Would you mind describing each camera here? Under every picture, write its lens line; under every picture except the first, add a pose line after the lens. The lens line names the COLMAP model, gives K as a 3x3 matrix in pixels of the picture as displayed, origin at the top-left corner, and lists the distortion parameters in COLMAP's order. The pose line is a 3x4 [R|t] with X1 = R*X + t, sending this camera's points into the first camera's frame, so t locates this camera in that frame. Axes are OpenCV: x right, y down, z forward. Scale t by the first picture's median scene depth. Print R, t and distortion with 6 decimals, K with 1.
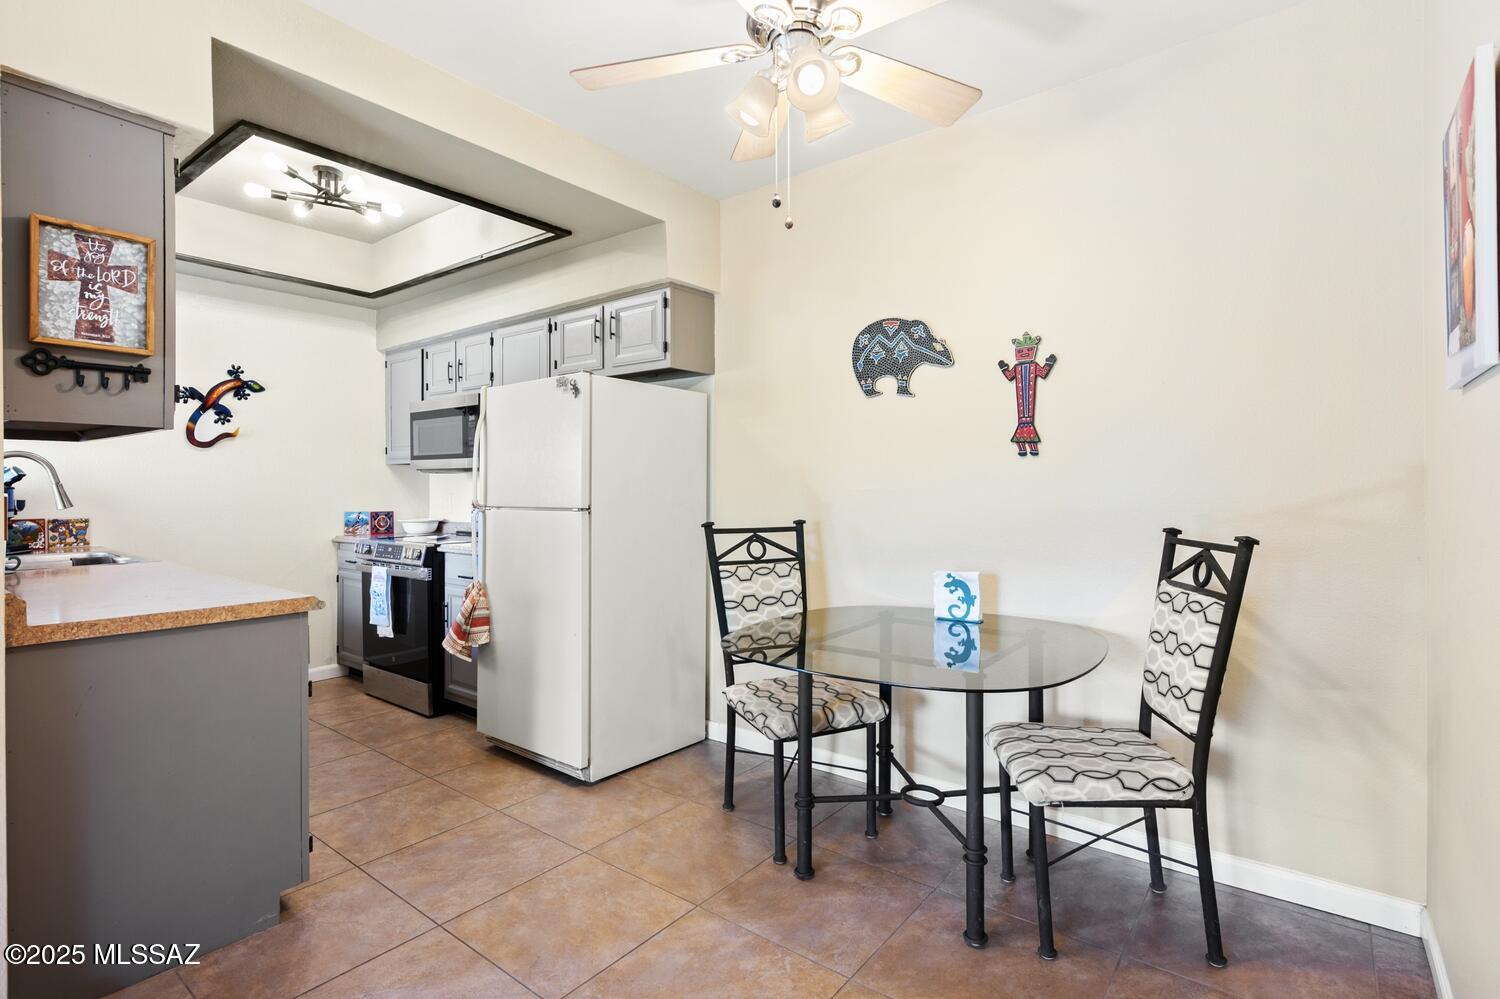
lens RADIAL K [[717.3, 0, 752.7], [0, 717.3, 491.6], [0, 0, 1]] dist [-0.003725, 0.000906]
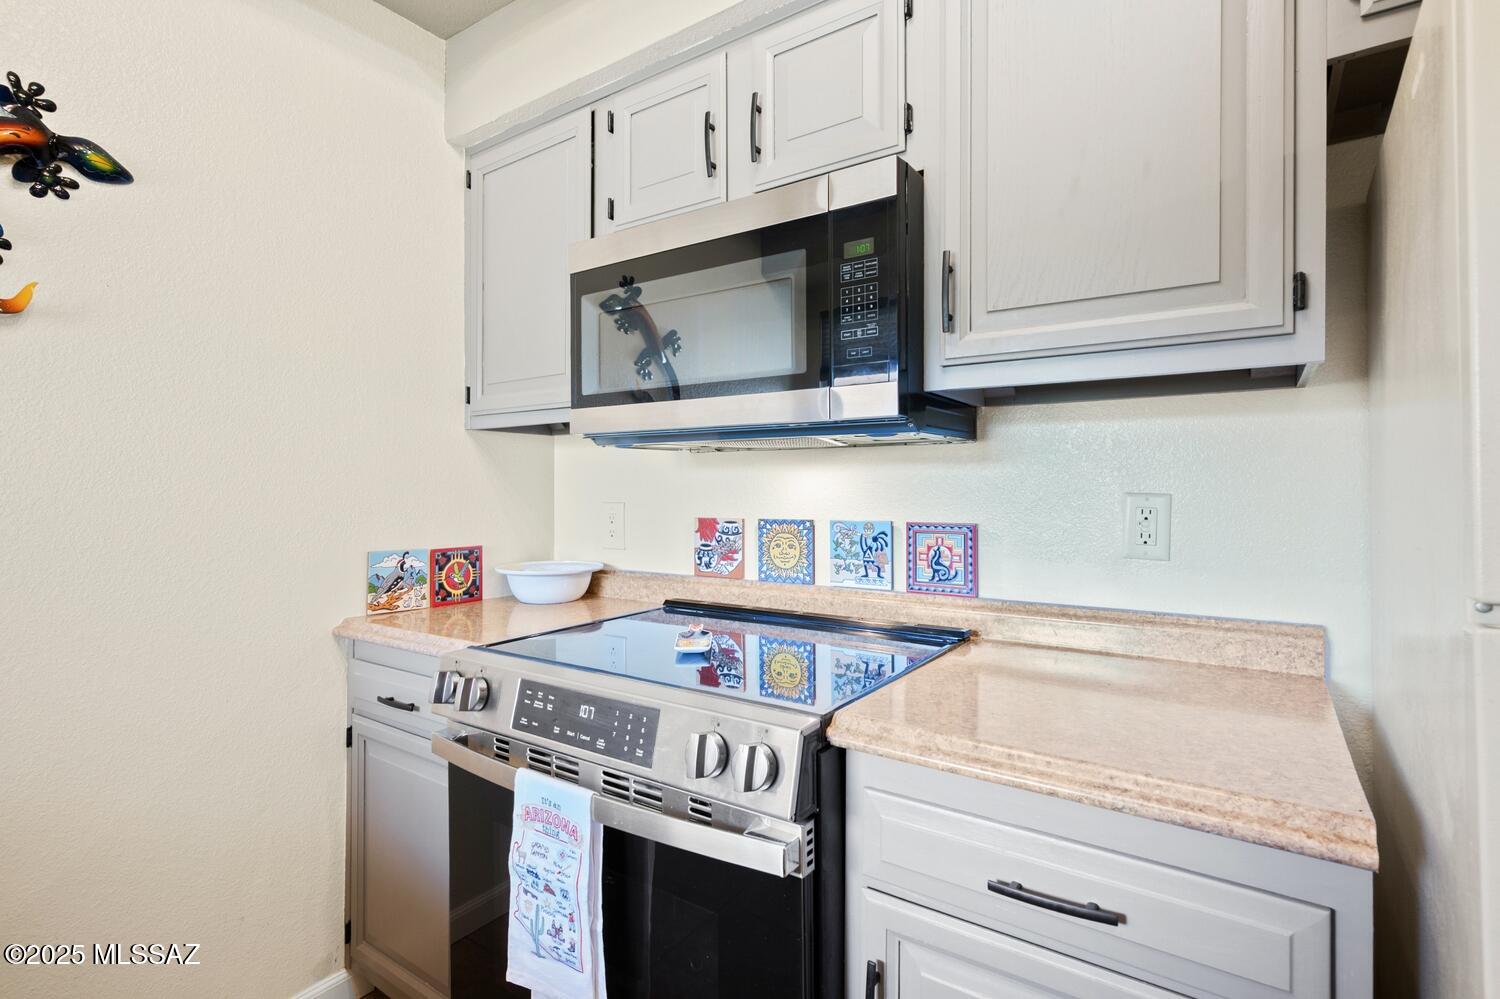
lens RADIAL K [[717.3, 0, 748.4], [0, 717.3, 486.4], [0, 0, 1]] dist [-0.003725, 0.000906]
pose [[0.998650, -0.000983, 0.051934, -0.442563], [0.001530, 0.999944, -0.010485, -0.002113], [-0.051921, 0.010550, 0.998595, 0.699121]]
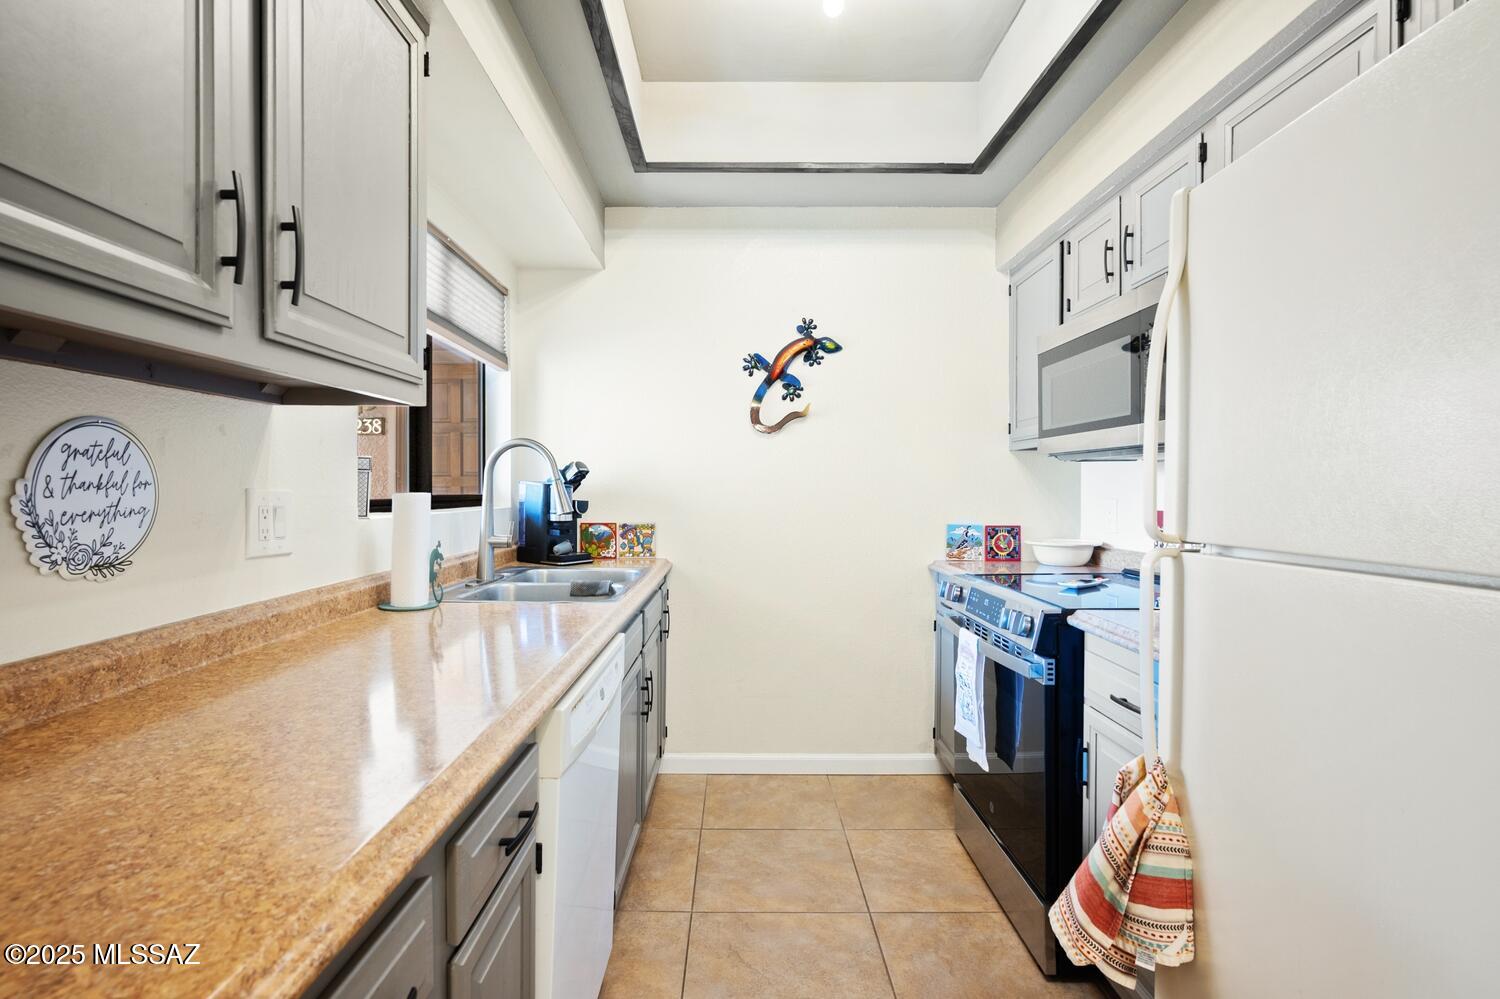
lens RADIAL K [[717.3, 0, 743.9], [0, 717.3, 492.3], [0, 0, 1]] dist [-0.003725, 0.000906]
pose [[0.616071, 0.005696, -0.787670, -0.190260], [-0.007492, 0.999971, 0.001371, -0.000730], [0.787655, 0.005057, 0.616096, 0.510006]]
